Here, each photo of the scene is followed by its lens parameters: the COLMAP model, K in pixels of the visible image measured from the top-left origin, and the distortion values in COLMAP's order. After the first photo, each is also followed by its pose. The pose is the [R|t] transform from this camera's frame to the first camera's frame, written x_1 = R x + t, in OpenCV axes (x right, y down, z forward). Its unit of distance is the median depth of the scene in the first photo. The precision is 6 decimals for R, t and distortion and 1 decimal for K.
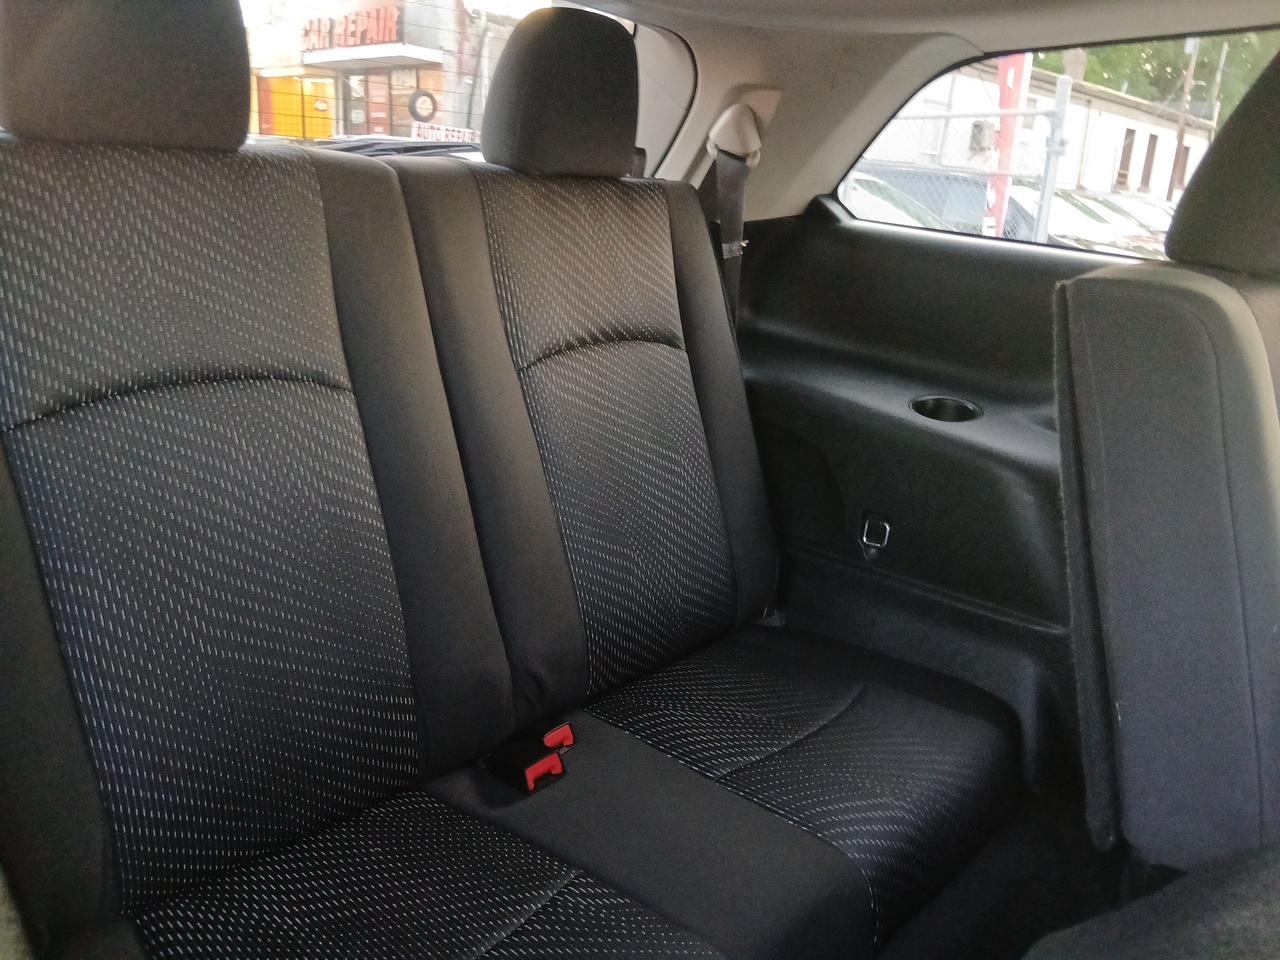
lens RADIAL K [[972.5, 0, 640.0], [0, 972.5, 480.0], [0, 0, 1]] dist [0.124836, -0.203824]
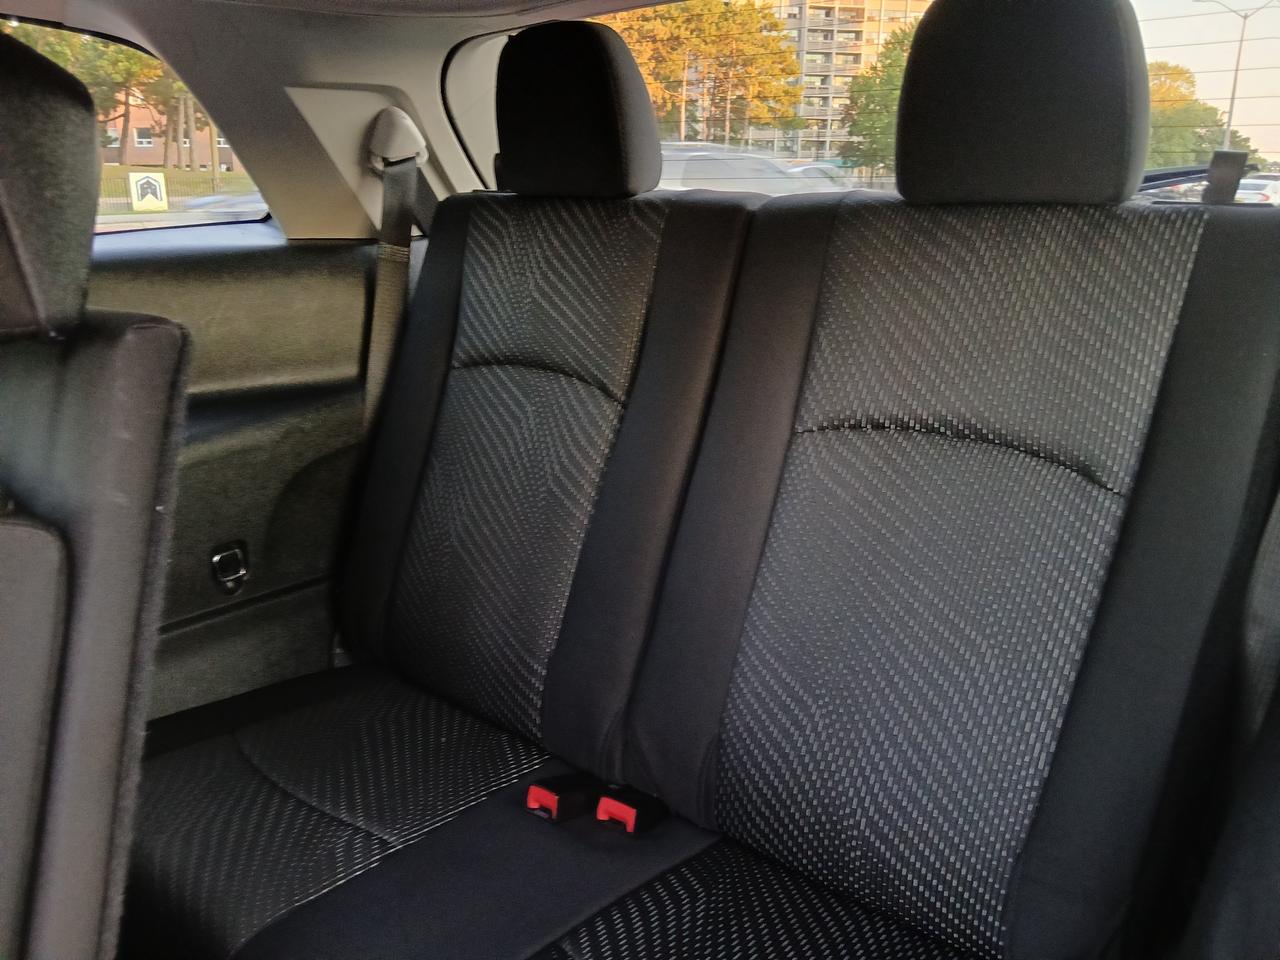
lens RADIAL K [[972.5, 0, 640.0], [0, 972.5, 480.0], [0, 0, 1]] dist [0.124836, -0.203824]
pose [[0.064713, 0.279596, -0.957934, 0.681638], [-0.258619, 0.931848, 0.254512, -0.251136], [0.963809, 0.231270, 0.132611, 0.745307]]
